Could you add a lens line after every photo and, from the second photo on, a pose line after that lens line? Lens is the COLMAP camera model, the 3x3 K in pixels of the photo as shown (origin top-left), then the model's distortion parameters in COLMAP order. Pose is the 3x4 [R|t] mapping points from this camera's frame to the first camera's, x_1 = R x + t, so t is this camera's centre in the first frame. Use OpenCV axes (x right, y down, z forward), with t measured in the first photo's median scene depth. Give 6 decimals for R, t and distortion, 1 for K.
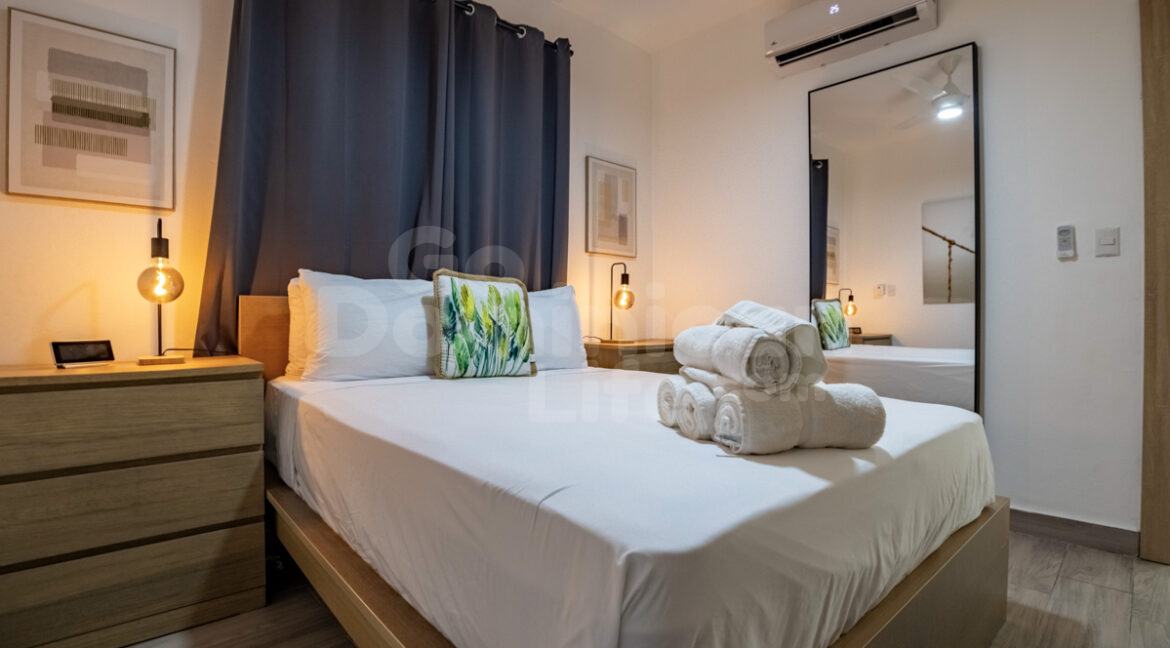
lens RADIAL K [[539.7, 0, 566.2], [0, 539.7, 322.8], [0, 0, 1]] dist [-0.036754, 0.000424]
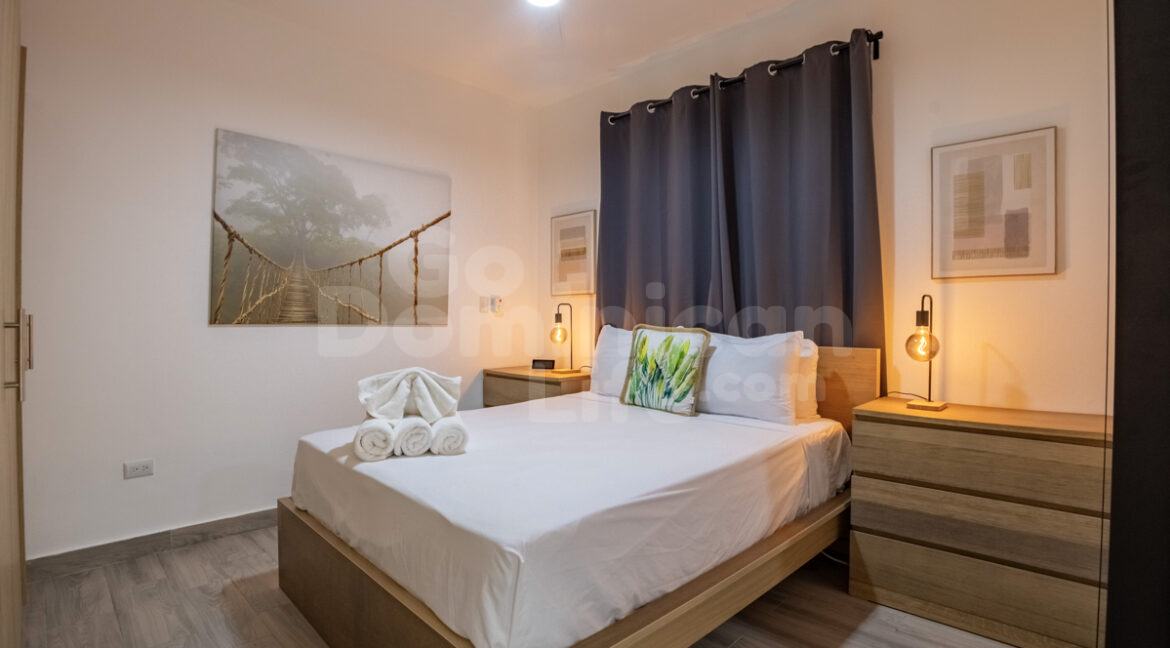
lens RADIAL K [[539.7, 0, 566.2], [0, 539.7, 322.8], [0, 0, 1]] dist [-0.036754, 0.000424]
pose [[0.056382, 0.001128, -0.998409, 1.103148], [-0.018713, 0.999825, 0.000073, -0.097510], [0.998234, 0.018679, 0.056393, 0.716476]]
